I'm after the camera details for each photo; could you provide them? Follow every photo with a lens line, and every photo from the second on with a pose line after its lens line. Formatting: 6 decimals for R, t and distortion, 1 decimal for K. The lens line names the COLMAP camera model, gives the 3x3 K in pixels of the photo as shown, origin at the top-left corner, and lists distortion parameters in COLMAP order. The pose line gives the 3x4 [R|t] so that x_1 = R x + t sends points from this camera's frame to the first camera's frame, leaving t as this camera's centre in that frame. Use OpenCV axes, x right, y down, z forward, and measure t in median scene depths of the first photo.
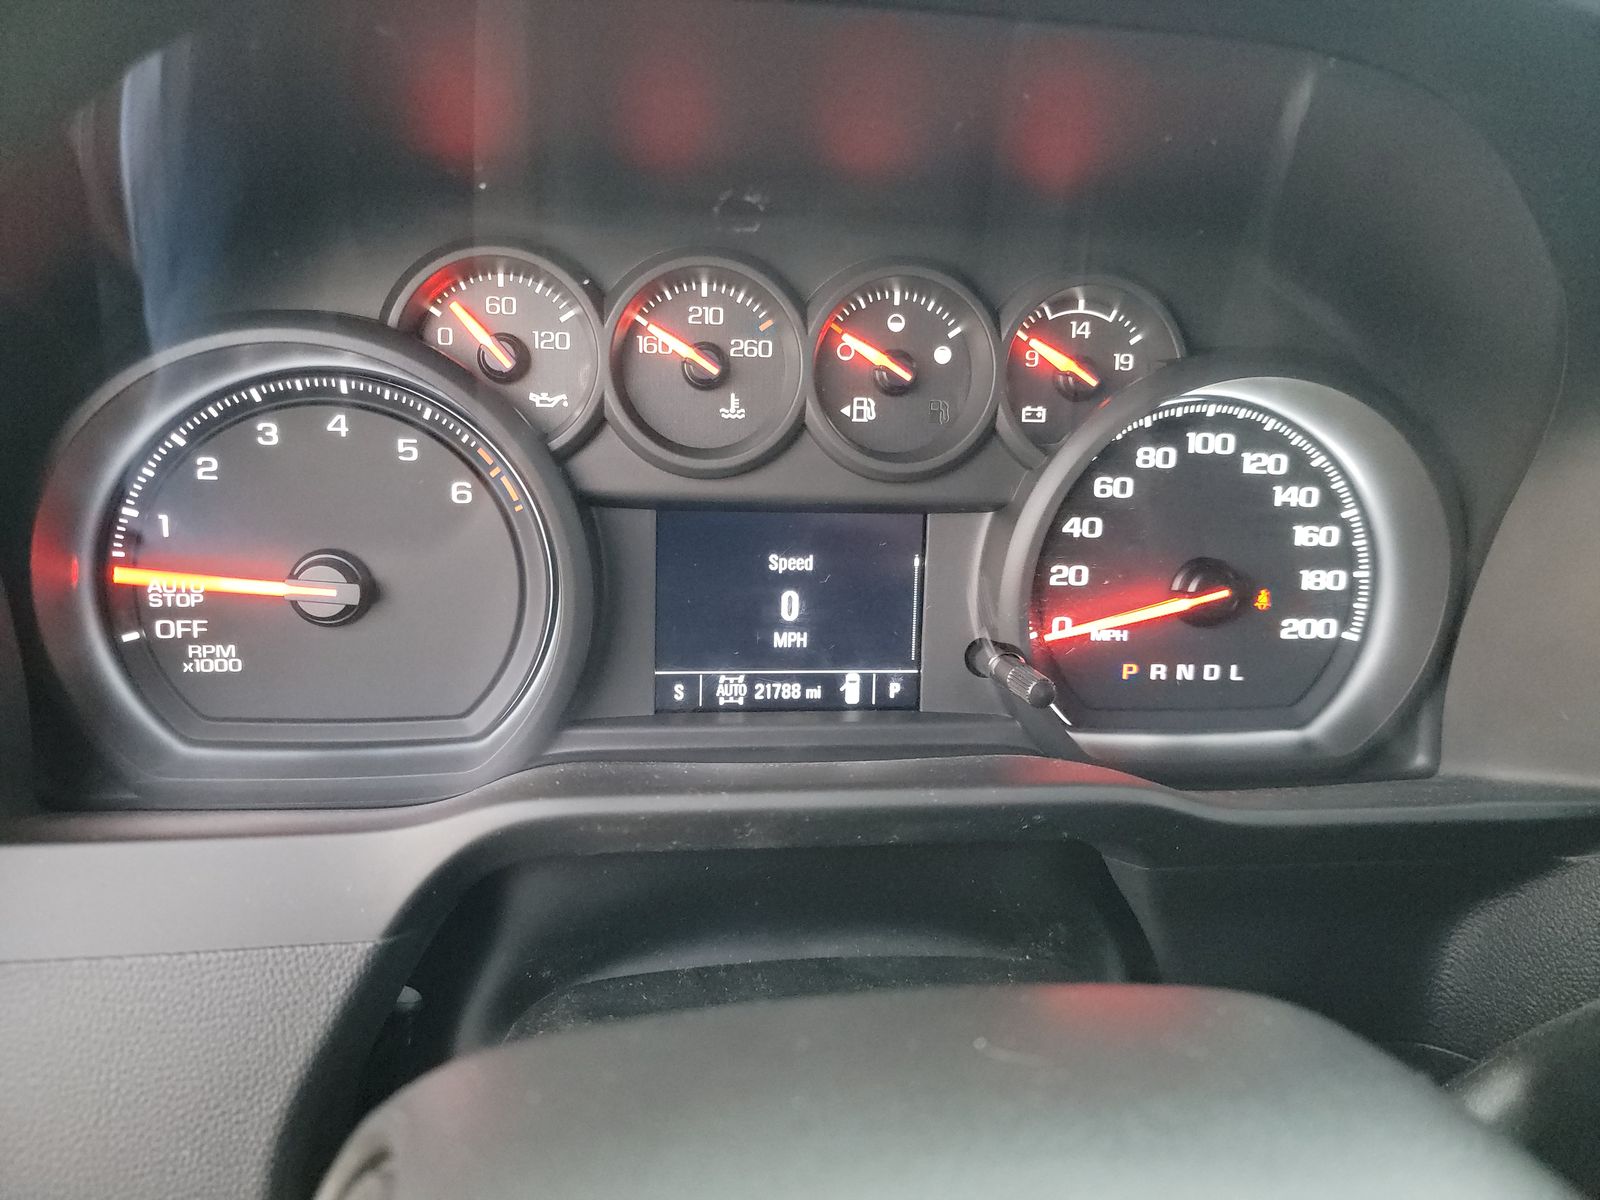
lens RADIAL K [[1125.4, 0, 802.2], [0, 1125.4, 597.7], [0, 0, 1]] dist [0.040157, -0.002708]
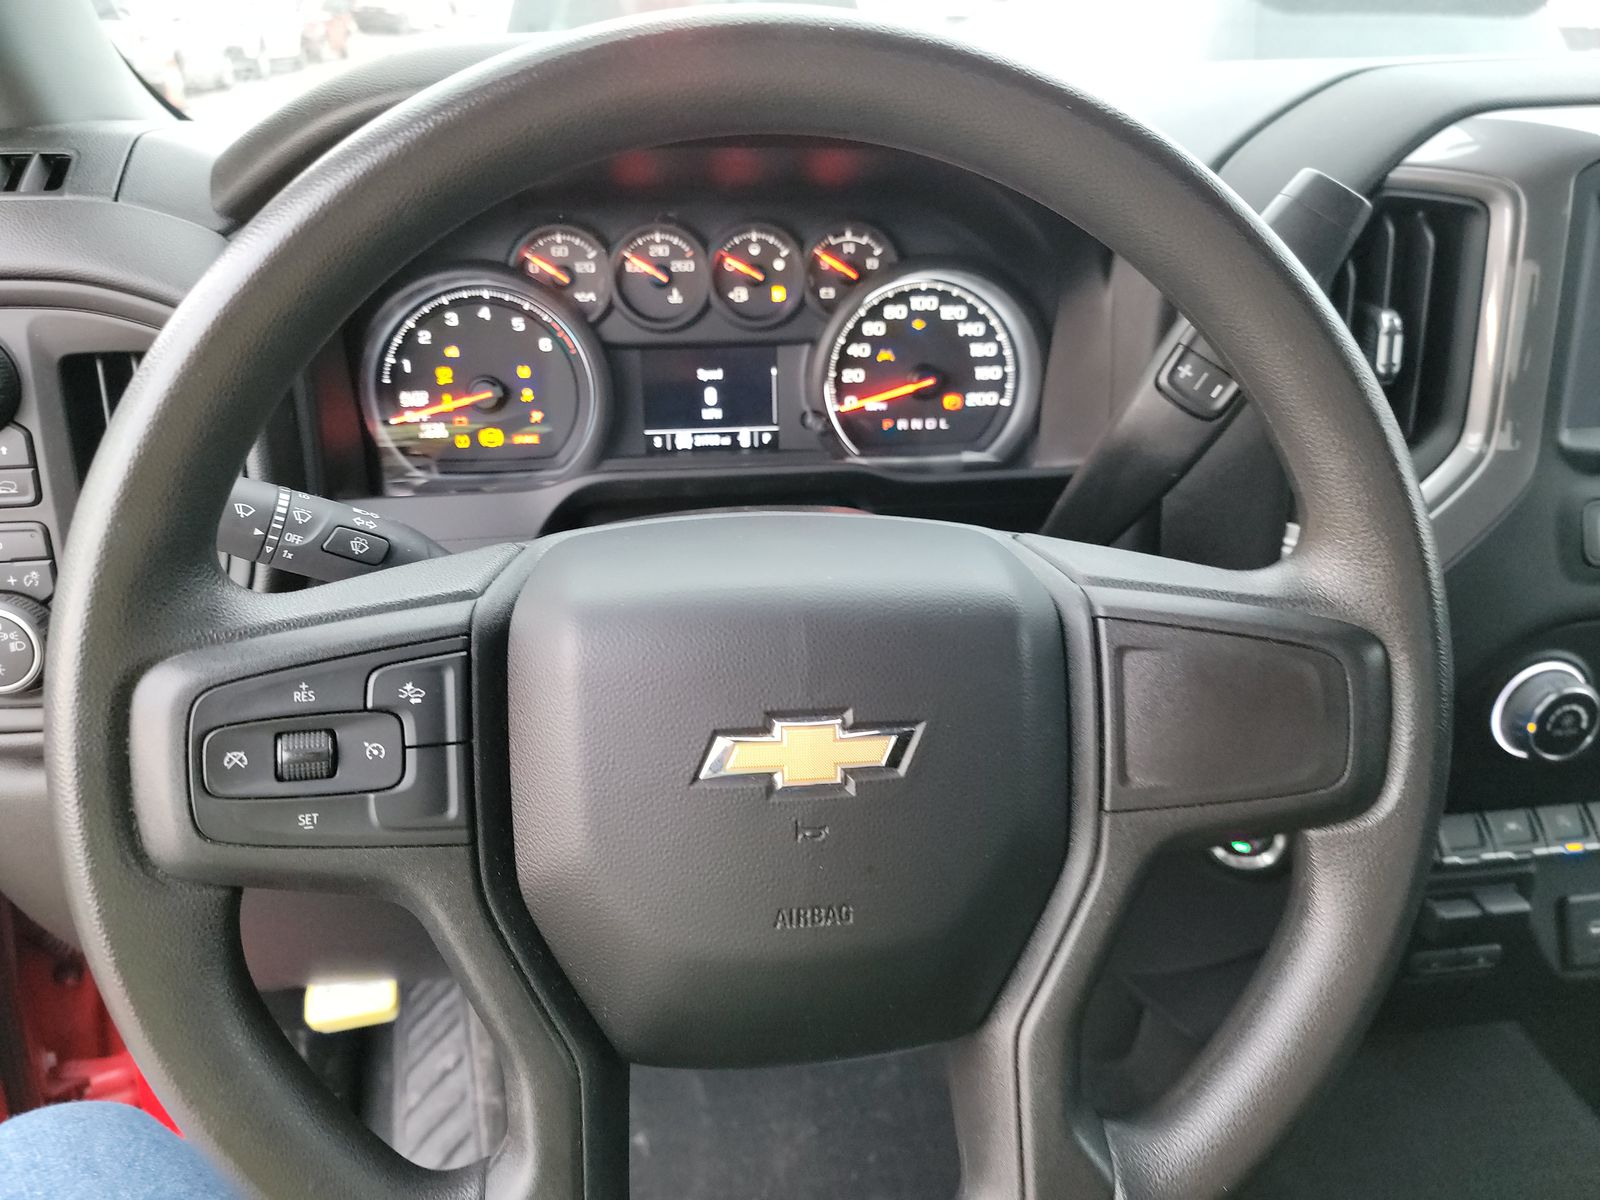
lens RADIAL K [[1125.4, 0, 795.0], [0, 1125.4, 601.5], [0, 0, 1]] dist [0.040157, -0.002708]
pose [[0.999165, -0.040859, 0.000033, 0.124070], [0.040423, 0.988624, 0.144871, 0.083259], [-0.005952, -0.144749, 0.989451, -1.031357]]
